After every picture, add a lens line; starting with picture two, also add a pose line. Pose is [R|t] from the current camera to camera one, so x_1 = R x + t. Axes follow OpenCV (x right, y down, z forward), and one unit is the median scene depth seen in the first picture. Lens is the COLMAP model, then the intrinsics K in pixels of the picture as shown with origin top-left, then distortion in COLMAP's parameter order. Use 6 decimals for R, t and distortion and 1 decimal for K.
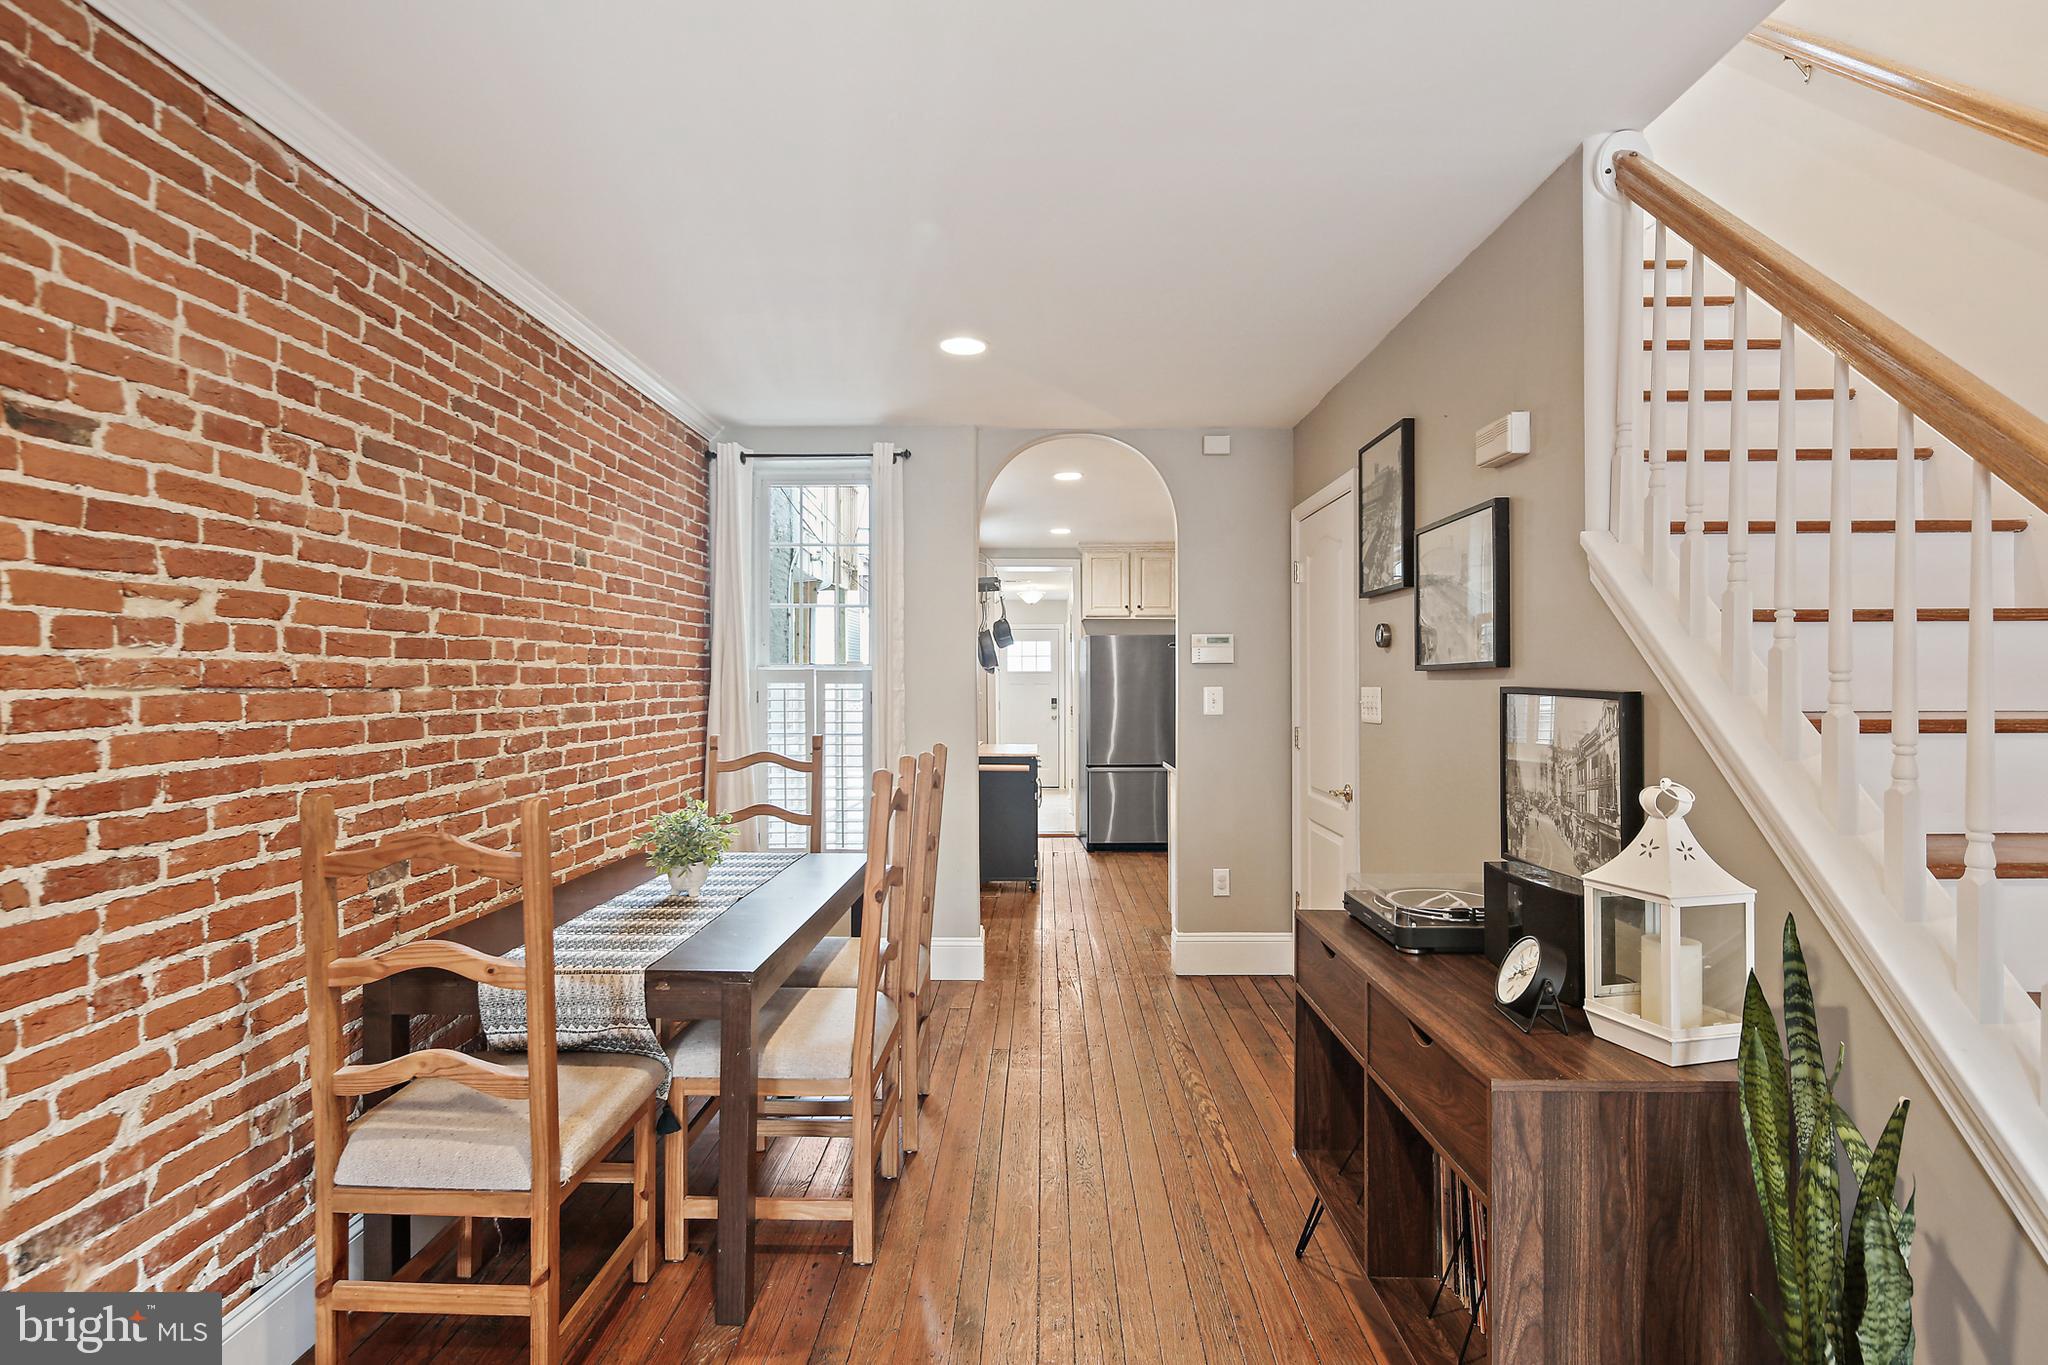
lens RADIAL K [[991.5, 0, 1026.2], [0, 991.5, 684.5], [0, 0, 1]] dist [0.001983, -0.003888]
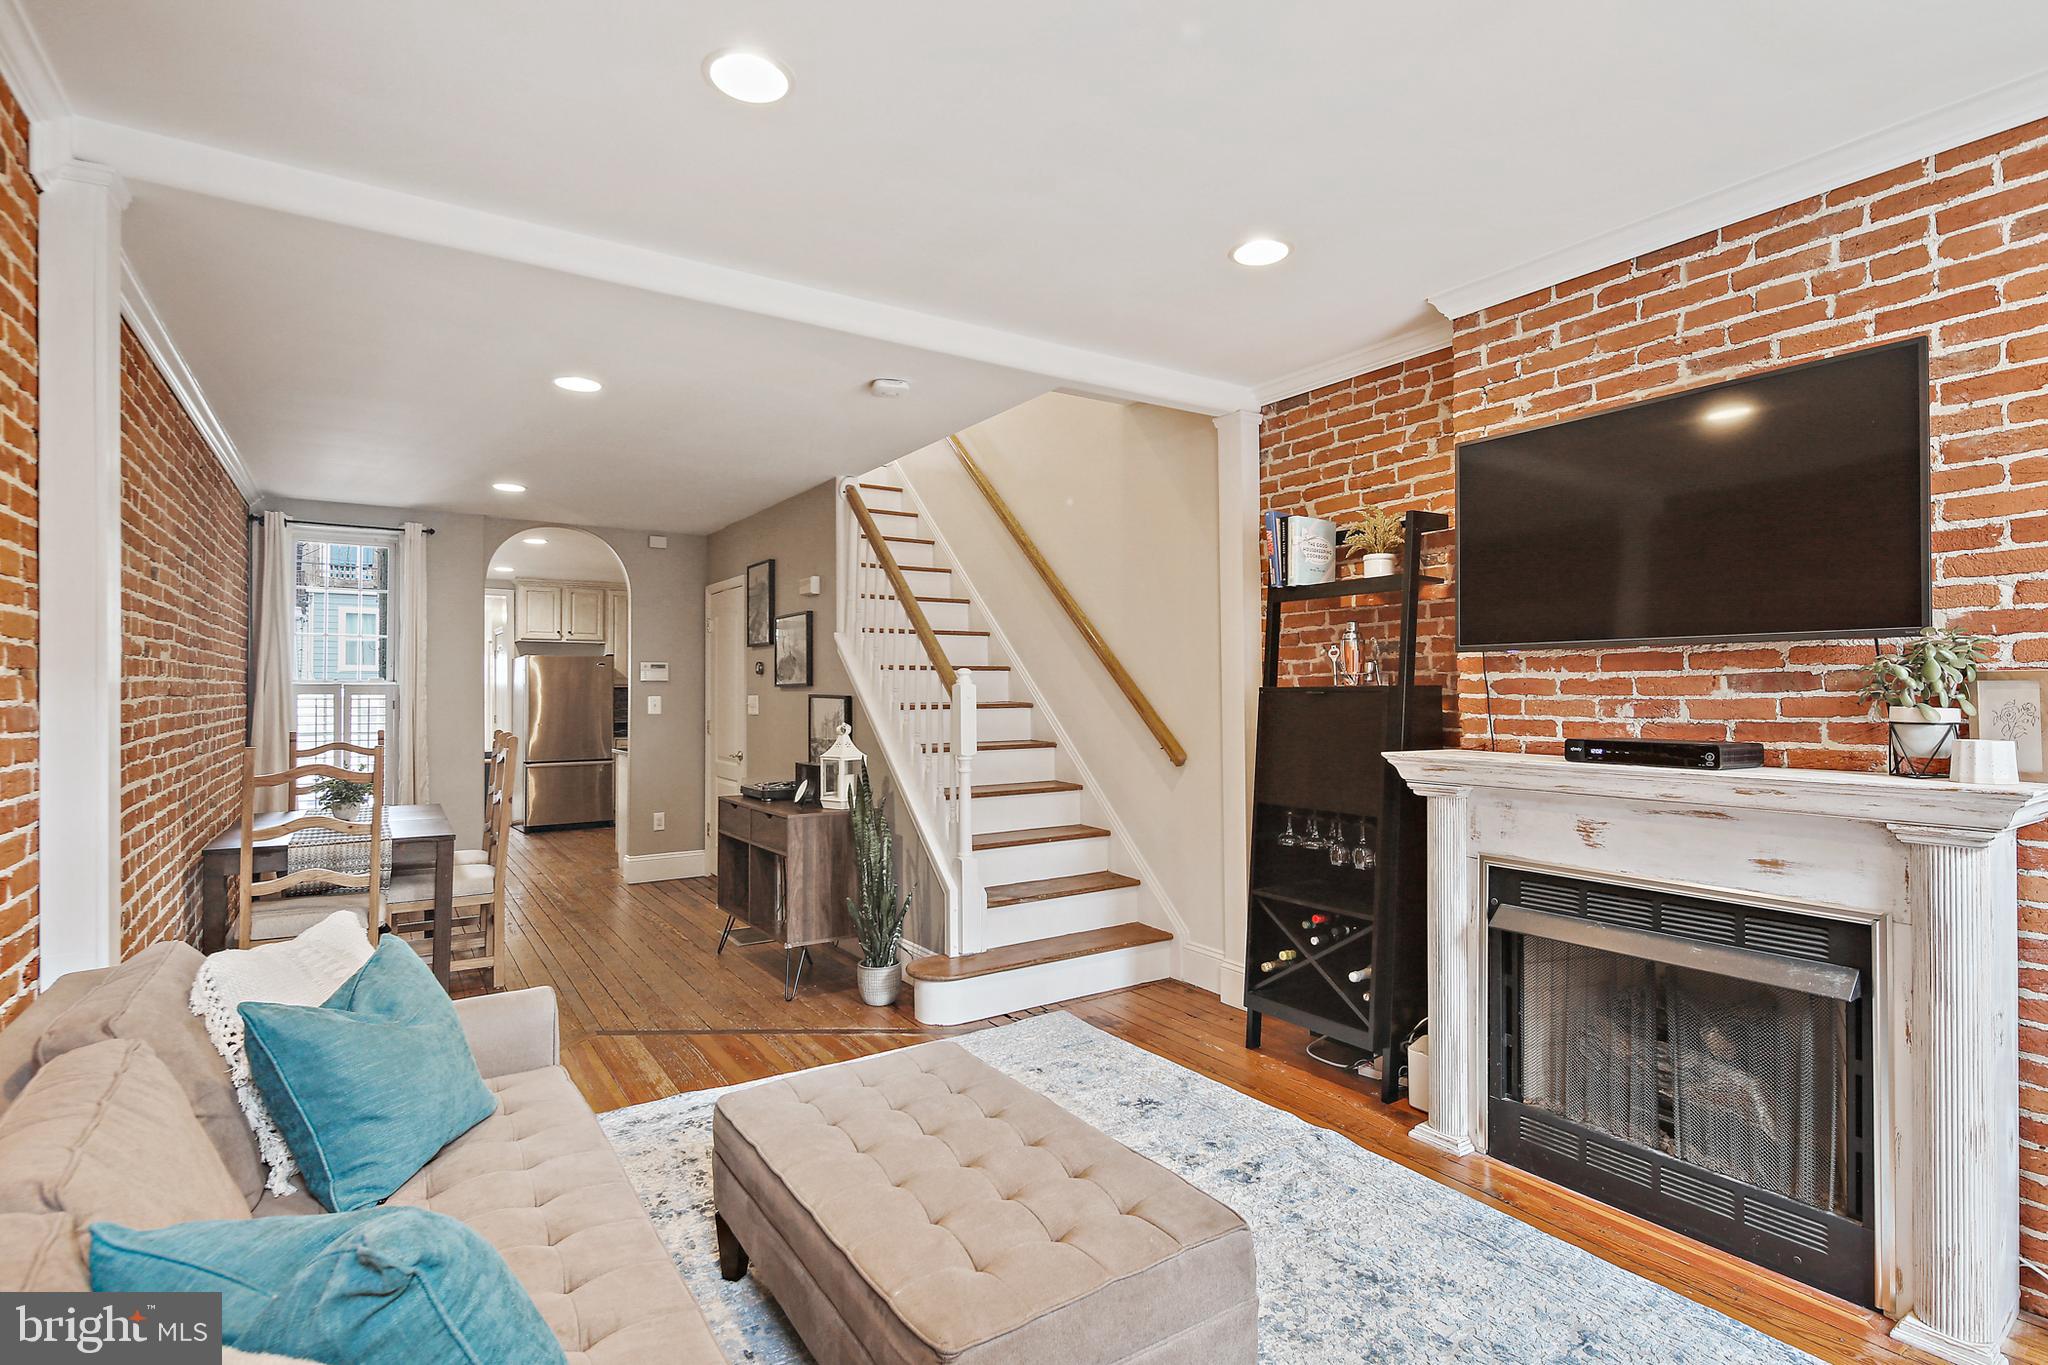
lens RADIAL K [[991.5, 0, 1021.1], [0, 991.5, 665.4], [0, 0, 1]] dist [0.001983, -0.003888]
pose [[0.827799, 0.012291, 0.560891, -0.409299], [0.005082, 0.999555, -0.029404, 0.005002], [-0.561002, 0.027191, 0.827368, -1.201928]]
